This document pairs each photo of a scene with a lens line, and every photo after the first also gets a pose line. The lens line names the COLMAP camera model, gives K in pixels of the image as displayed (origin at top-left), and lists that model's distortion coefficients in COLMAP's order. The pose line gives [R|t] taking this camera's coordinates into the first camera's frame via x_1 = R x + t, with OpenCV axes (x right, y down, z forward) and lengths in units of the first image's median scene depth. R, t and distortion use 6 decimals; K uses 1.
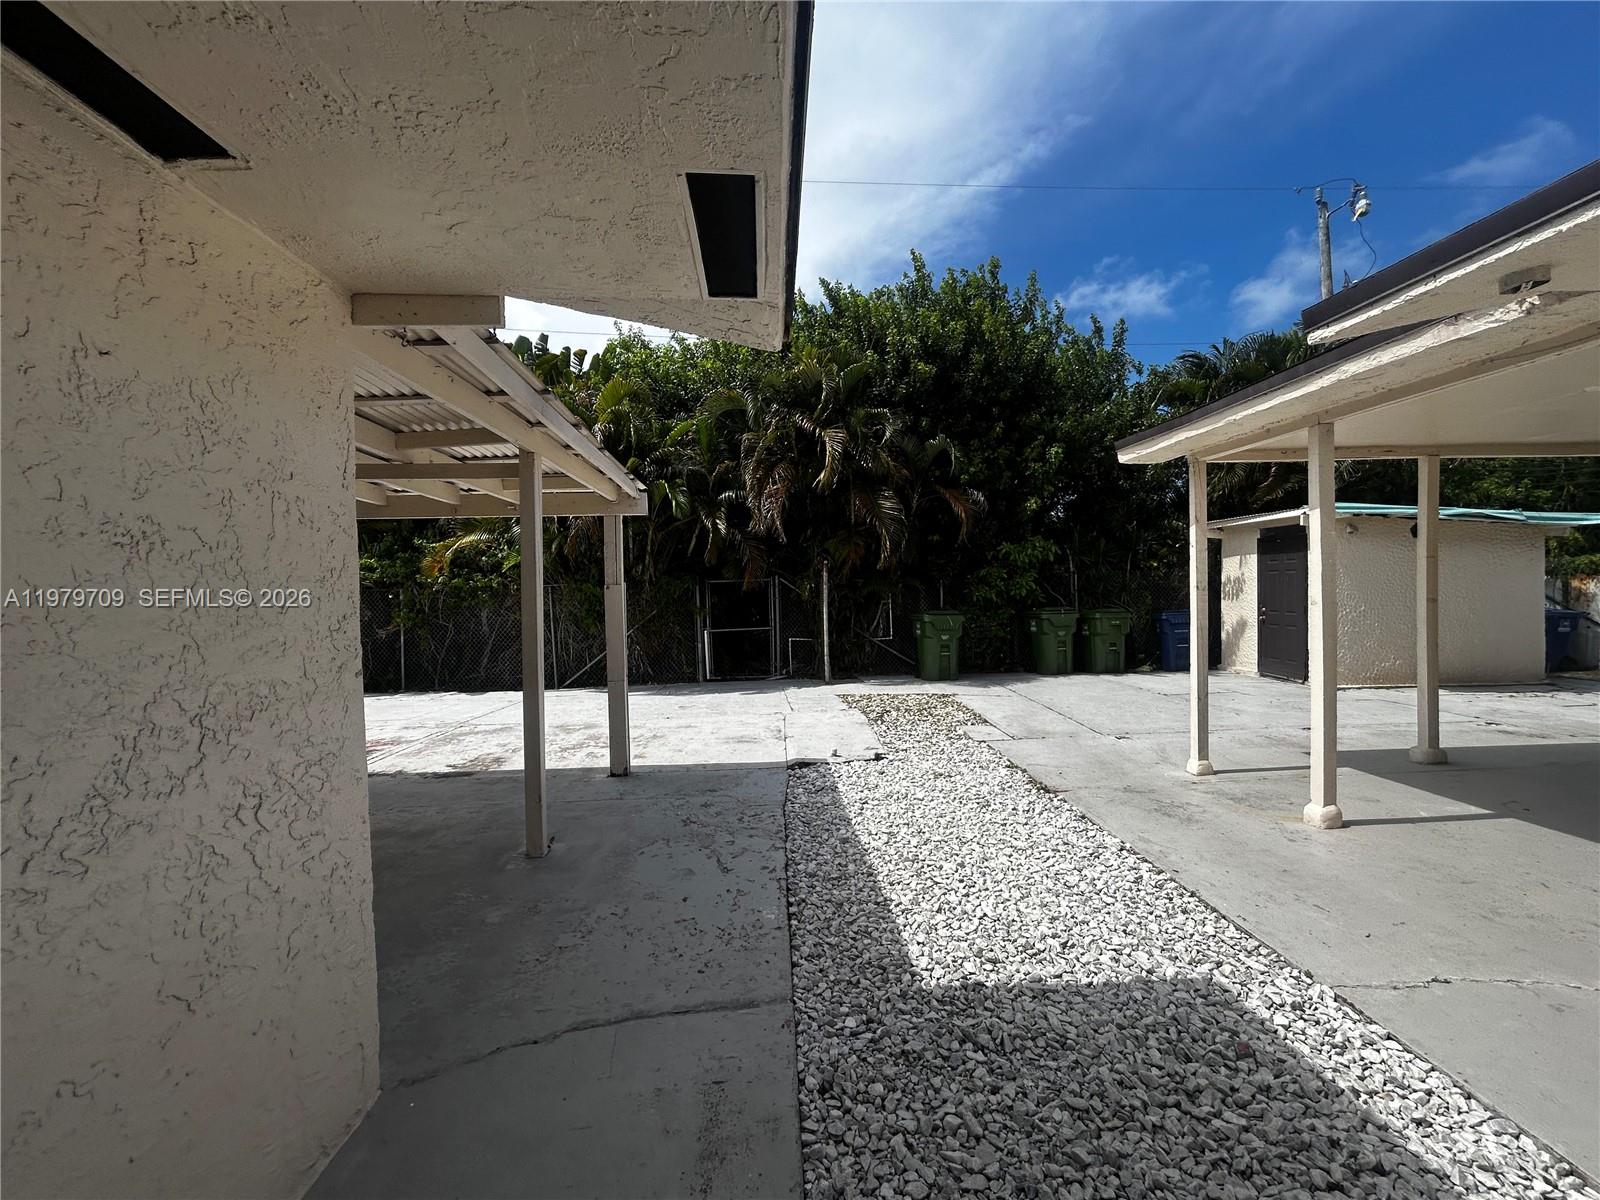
lens RADIAL K [[648.1, 0, 805.7], [0, 648.1, 592.9], [0, 0, 1]] dist [-0.001675, 0.001476]
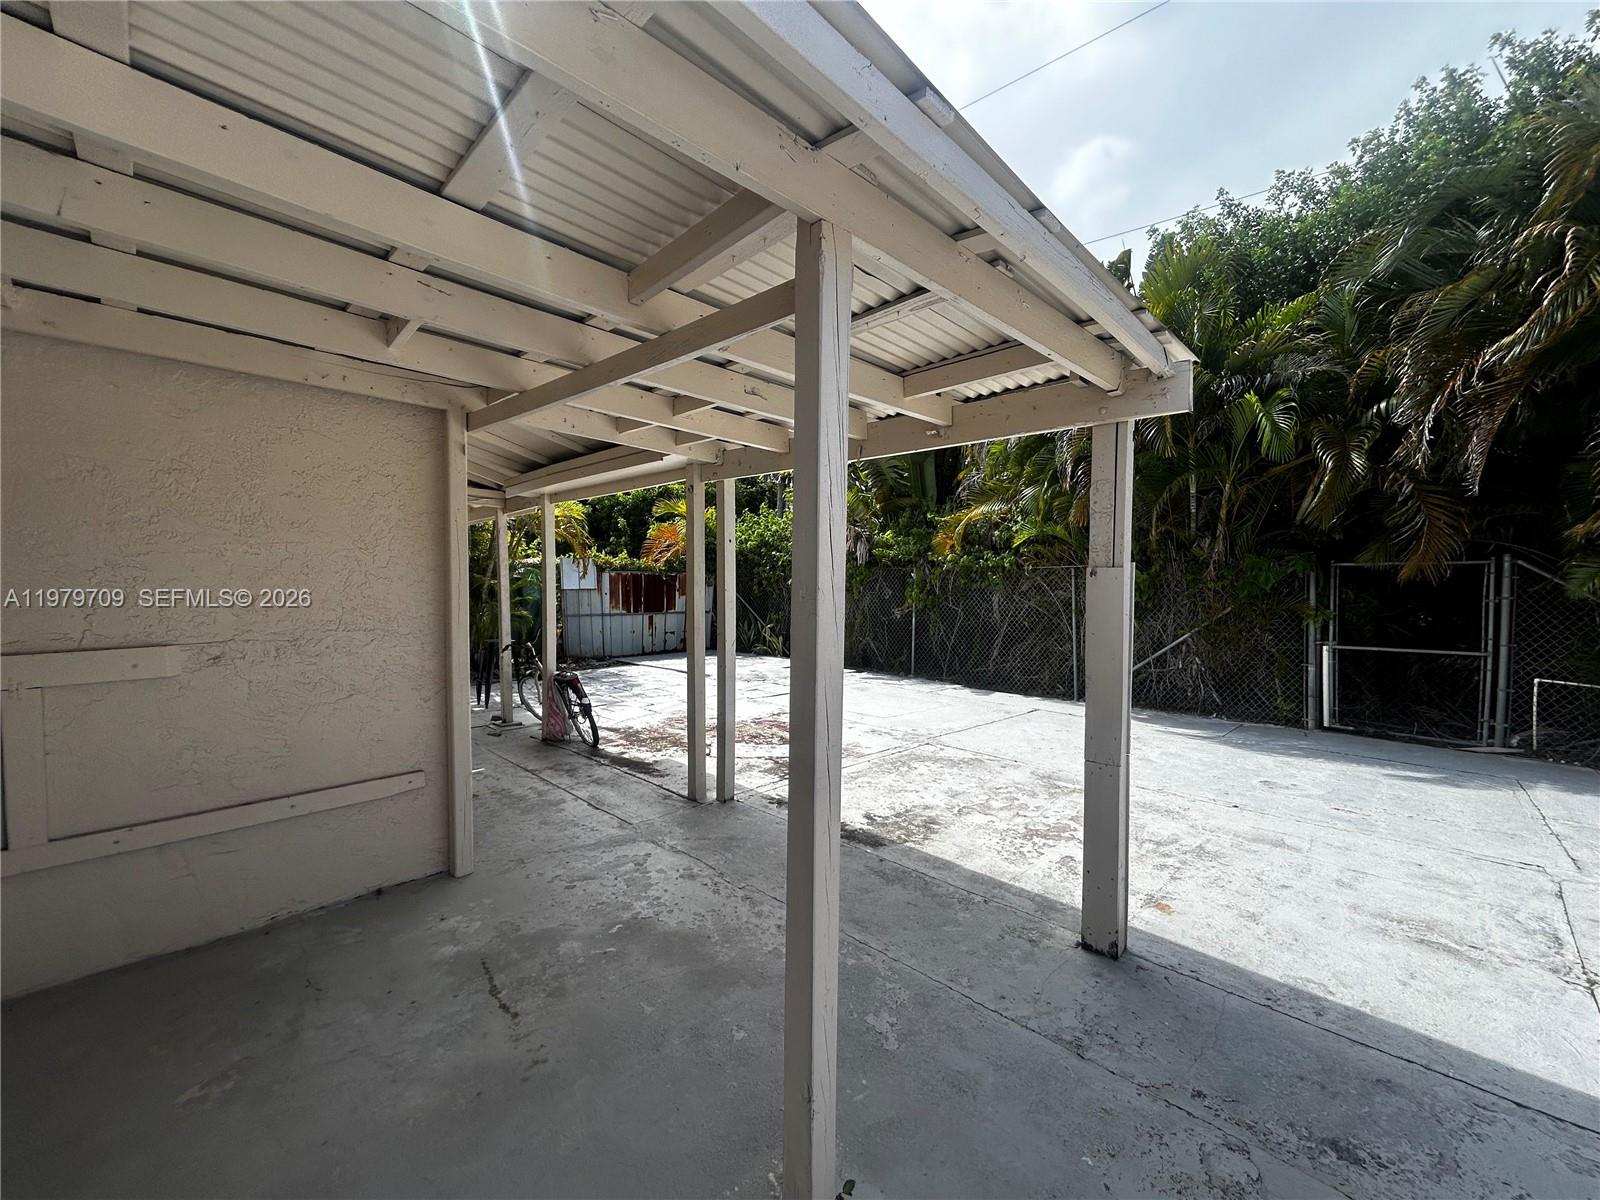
lens RADIAL K [[648.1, 0, 800.0], [0, 648.1, 600.2], [0, 0, 1]] dist [-0.001675, 0.001476]
pose [[0.674998, 0.053863, -0.735851, -0.046031], [-0.023069, 0.998385, 0.051919, -0.003588], [0.737459, -0.018070, 0.675150, 0.249116]]
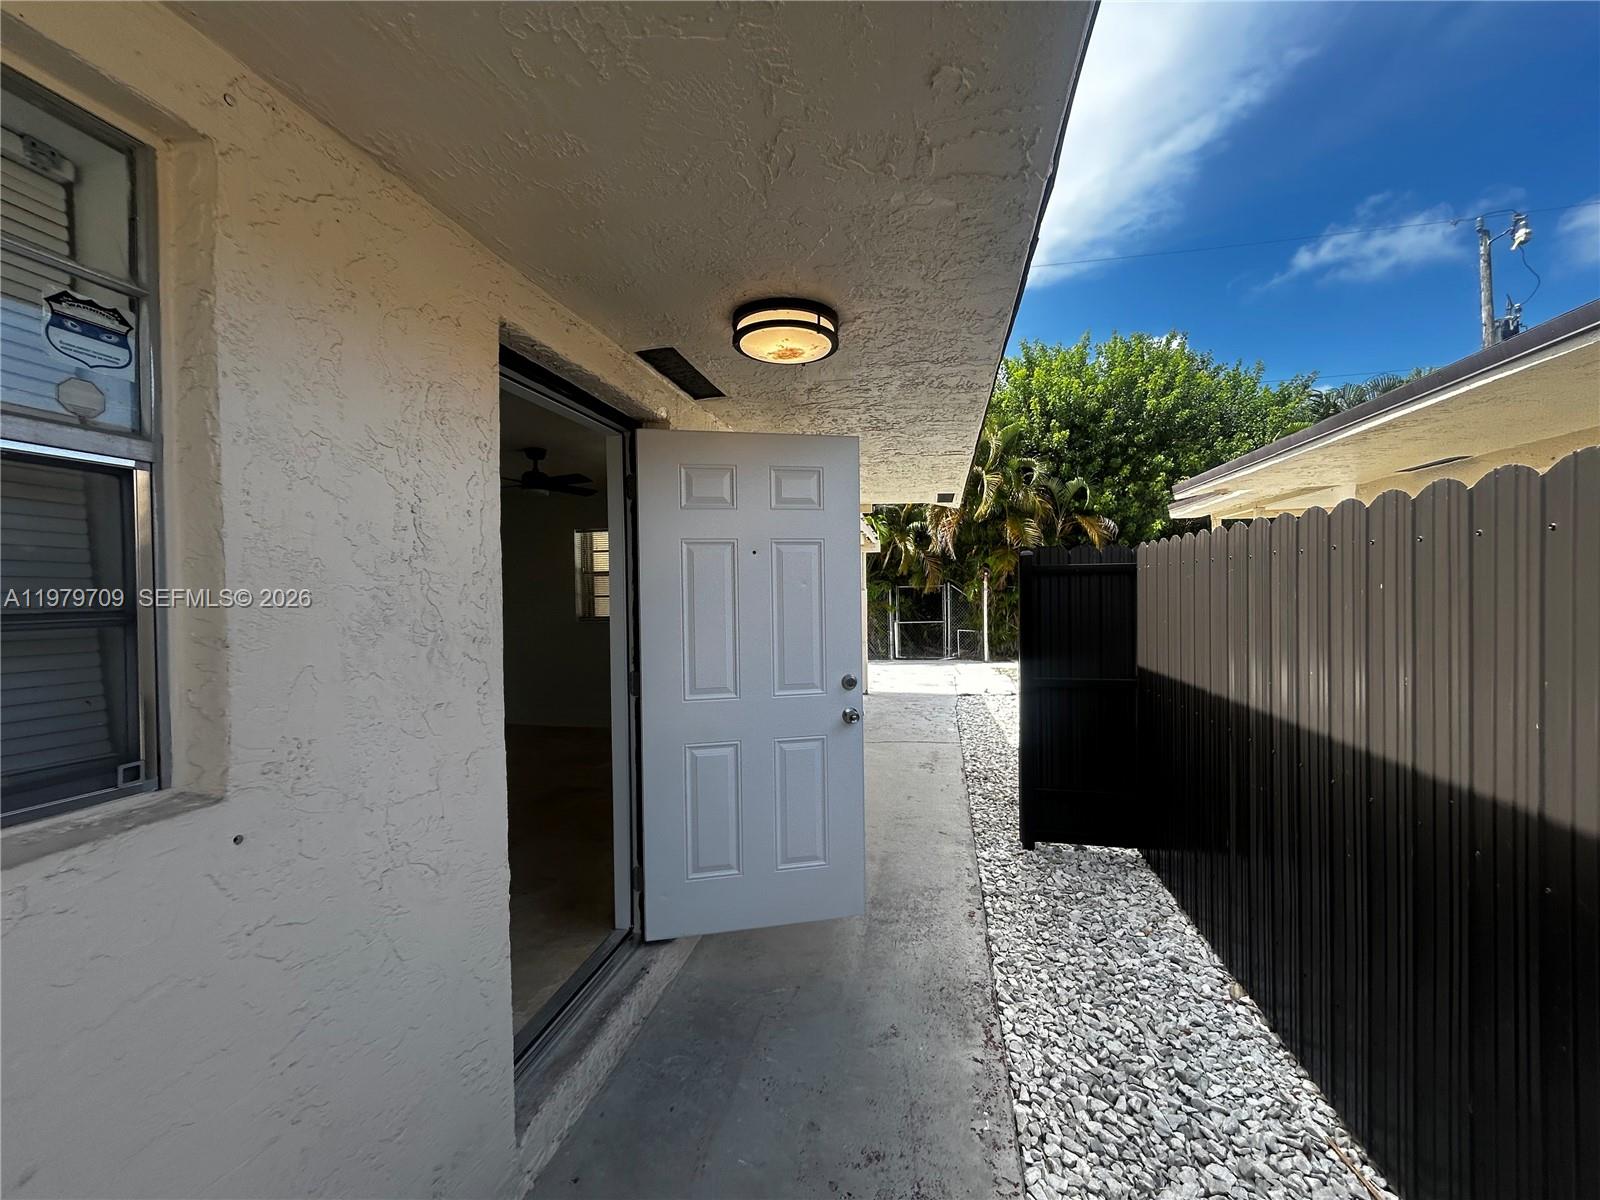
lens RADIAL K [[648.1, 0, 807.4], [0, 648.1, 587.8], [0, 0, 1]] dist [-0.001675, 0.001476]
pose [[0.969363, 0.010857, -0.245392, 0.001940], [-0.013886, 0.999847, -0.010617, 0.002188], [0.245239, 0.013699, 0.969366, -0.402252]]
